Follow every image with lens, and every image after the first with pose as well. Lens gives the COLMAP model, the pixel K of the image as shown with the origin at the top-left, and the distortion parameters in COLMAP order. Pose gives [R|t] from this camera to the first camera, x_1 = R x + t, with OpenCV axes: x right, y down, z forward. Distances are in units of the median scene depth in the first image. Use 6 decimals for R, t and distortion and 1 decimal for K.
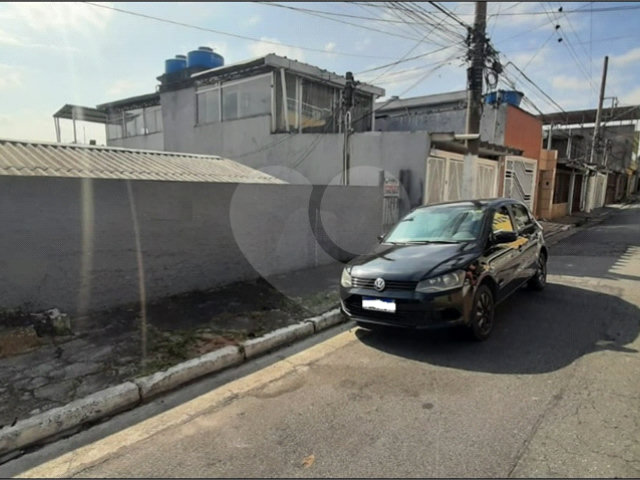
lens RADIAL K [[486.2, 0, 320.0], [0, 486.2, 240.0], [0, 0, 1]] dist [-0.054632, -0.001178]
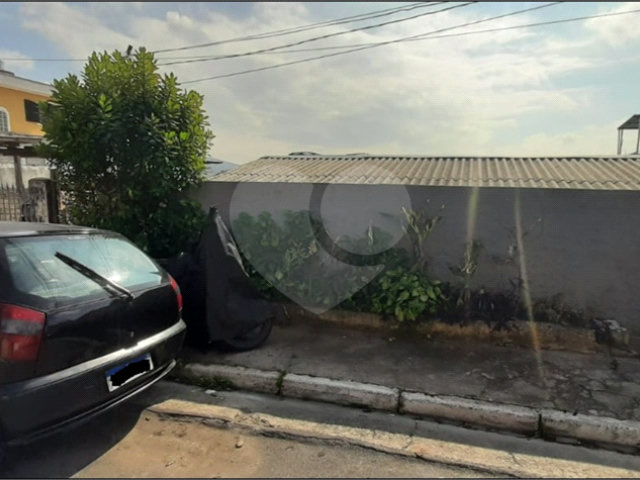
lens RADIAL K [[421.1, 0, 320.0], [0, 421.1, 240.0], [0, 0, 1]] dist [0.003501, 0.001160]
pose [[0.318294, 0.099259, -0.942782, 0.071013], [-0.117614, 0.990954, 0.064622, -0.009475], [0.940668, 0.090316, 0.327089, 0.106178]]
